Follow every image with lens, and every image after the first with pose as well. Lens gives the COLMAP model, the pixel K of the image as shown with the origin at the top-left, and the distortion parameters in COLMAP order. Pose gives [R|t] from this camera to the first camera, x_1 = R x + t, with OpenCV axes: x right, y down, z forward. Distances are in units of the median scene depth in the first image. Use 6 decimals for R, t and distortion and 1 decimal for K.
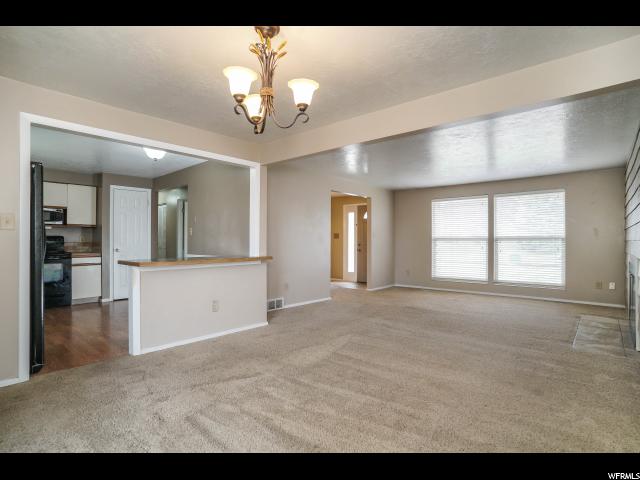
lens RADIAL K [[333.8, 0, 314.8], [0, 333.8, 238.6], [0, 0, 1]] dist [-0.057093, 0.008336]
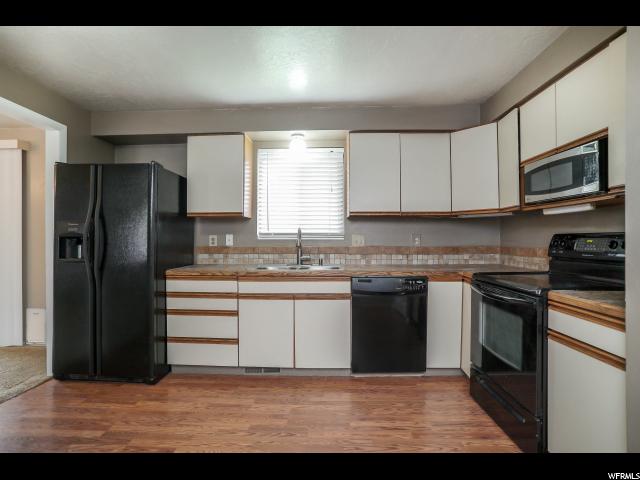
lens RADIAL K [[333.8, 0, 318.3], [0, 333.8, 239.3], [0, 0, 1]] dist [-0.057093, 0.008336]
pose [[-0.776679, -0.001438, -0.629895, -0.399098], [0.003558, 0.999971, -0.006671, 0.000301], [0.629886, -0.007422, -0.776652, 1.068920]]
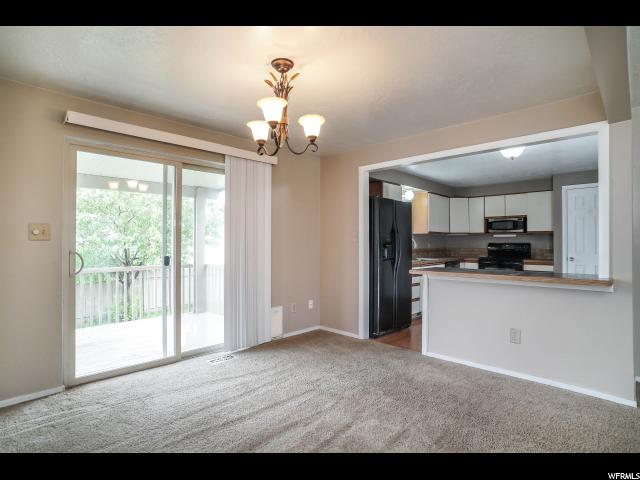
lens RADIAL K [[333.8, 0, 317.5], [0, 333.8, 240.3], [0, 0, 1]] dist [-0.057093, 0.008336]
pose [[-0.058947, -0.011384, -0.998196, 0.320952], [0.001918, 0.999932, -0.011517, -0.006223], [0.998259, -0.002593, -0.058921, 0.395805]]
